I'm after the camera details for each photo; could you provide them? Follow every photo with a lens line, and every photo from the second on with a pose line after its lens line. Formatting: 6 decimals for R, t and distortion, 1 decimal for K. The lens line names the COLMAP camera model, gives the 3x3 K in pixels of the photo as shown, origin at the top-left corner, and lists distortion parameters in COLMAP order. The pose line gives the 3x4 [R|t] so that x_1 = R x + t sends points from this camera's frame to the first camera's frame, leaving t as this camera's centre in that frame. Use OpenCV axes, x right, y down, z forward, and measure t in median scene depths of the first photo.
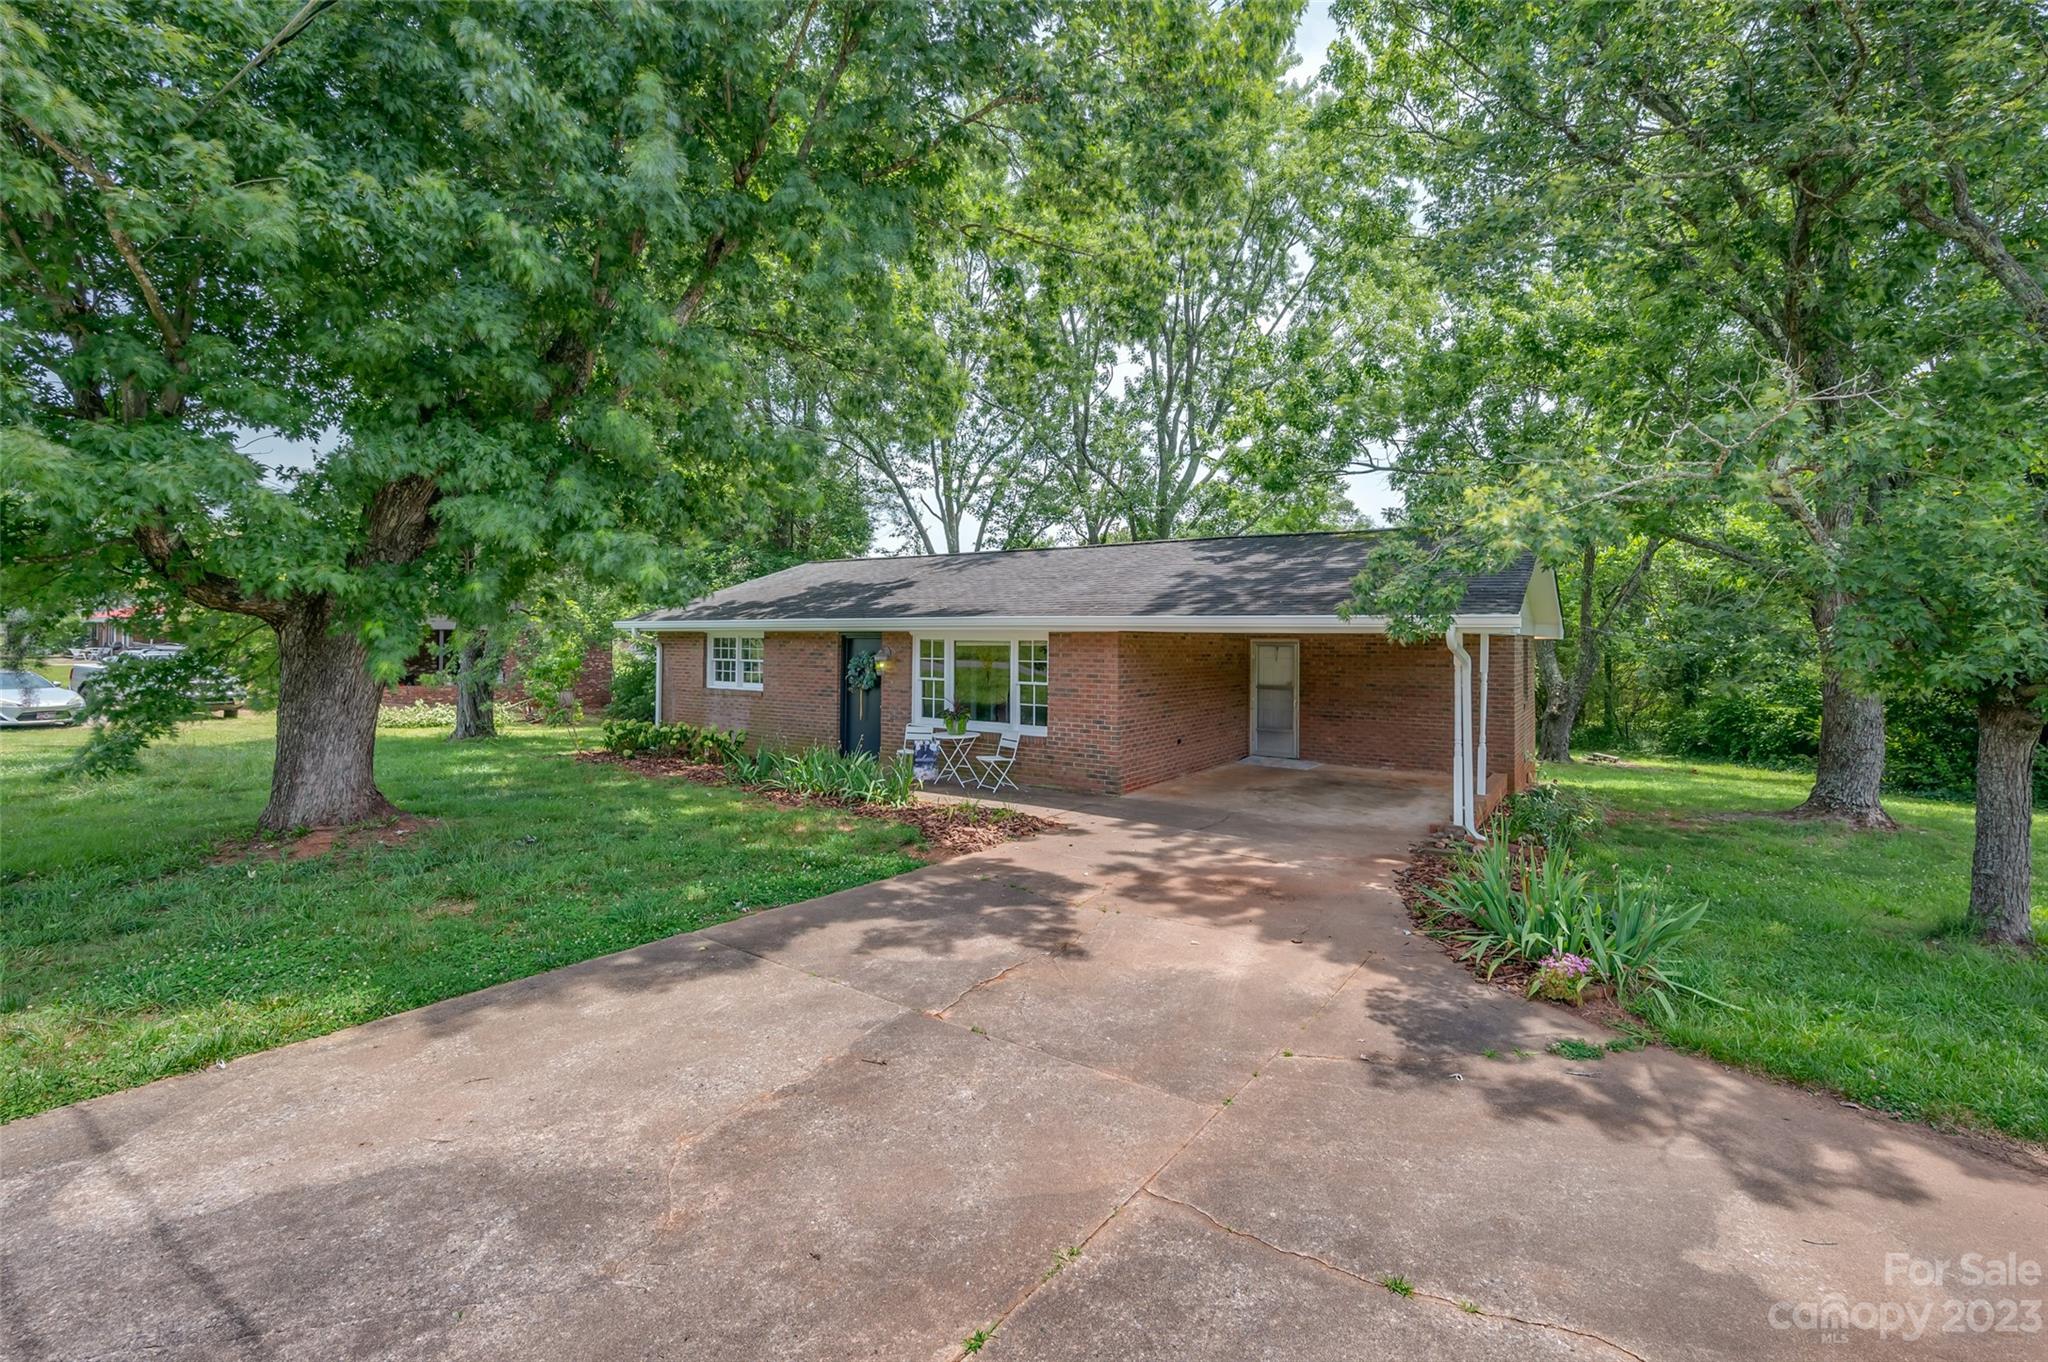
lens RADIAL K [[803.6, 0, 1030.4], [0, 803.6, 689.8], [0, 0, 1]] dist [0.000429, -0.000589]
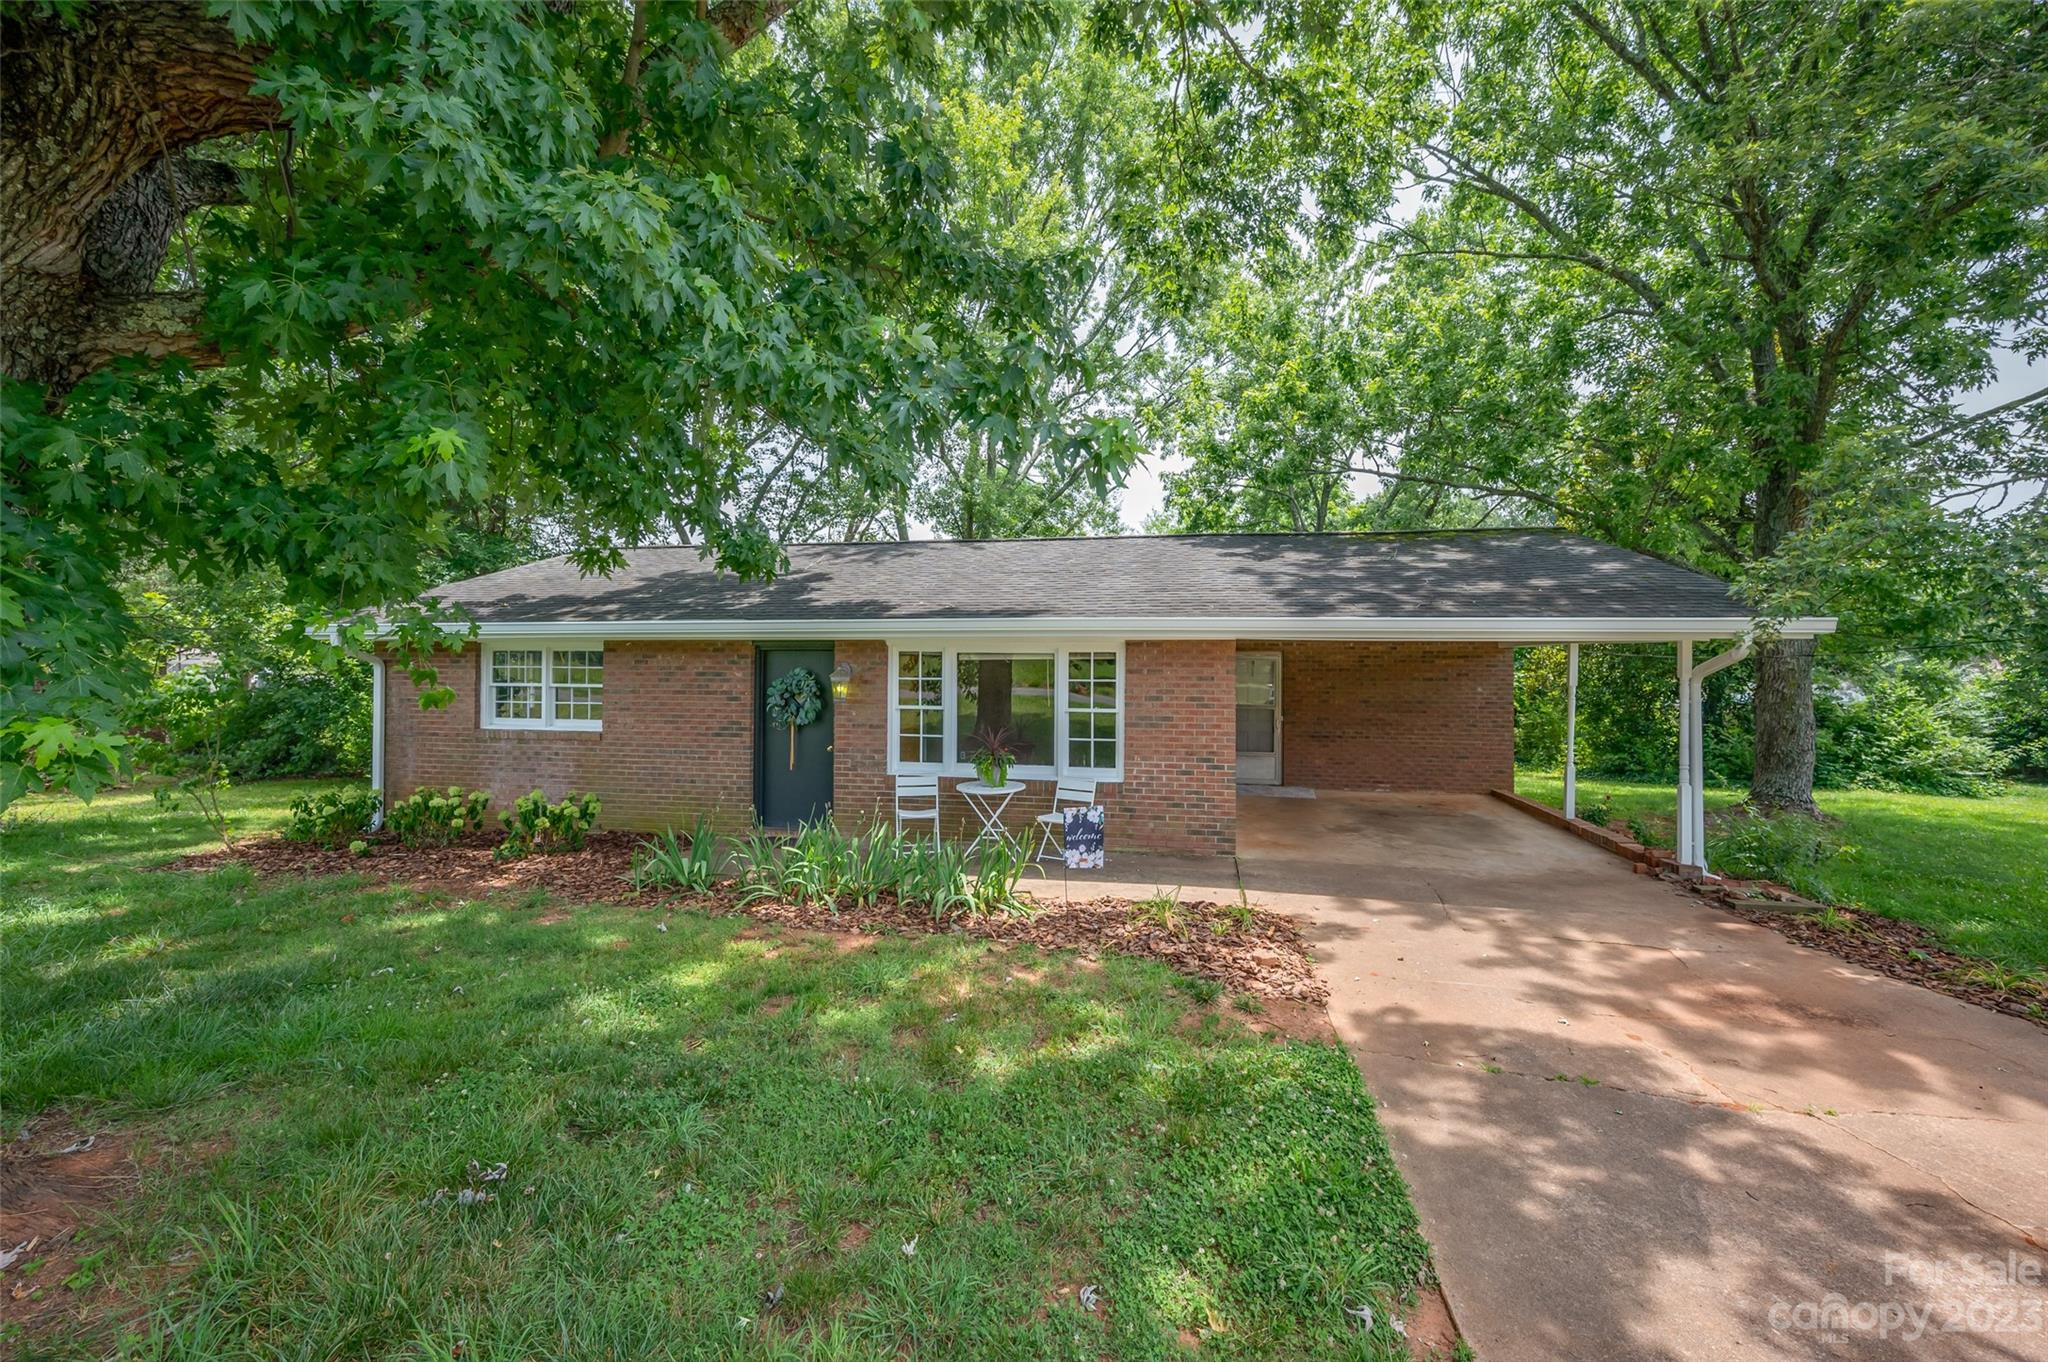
lens RADIAL K [[803.6, 0, 1030.4], [0, 803.6, 689.8], [0, 0, 1]] dist [0.000429, -0.000589]
pose [[0.928217, -0.018028, 0.371603, -0.291820], [0.025771, 0.999542, -0.015878, -0.014852], [-0.371146, 0.024315, 0.928256, 0.306295]]
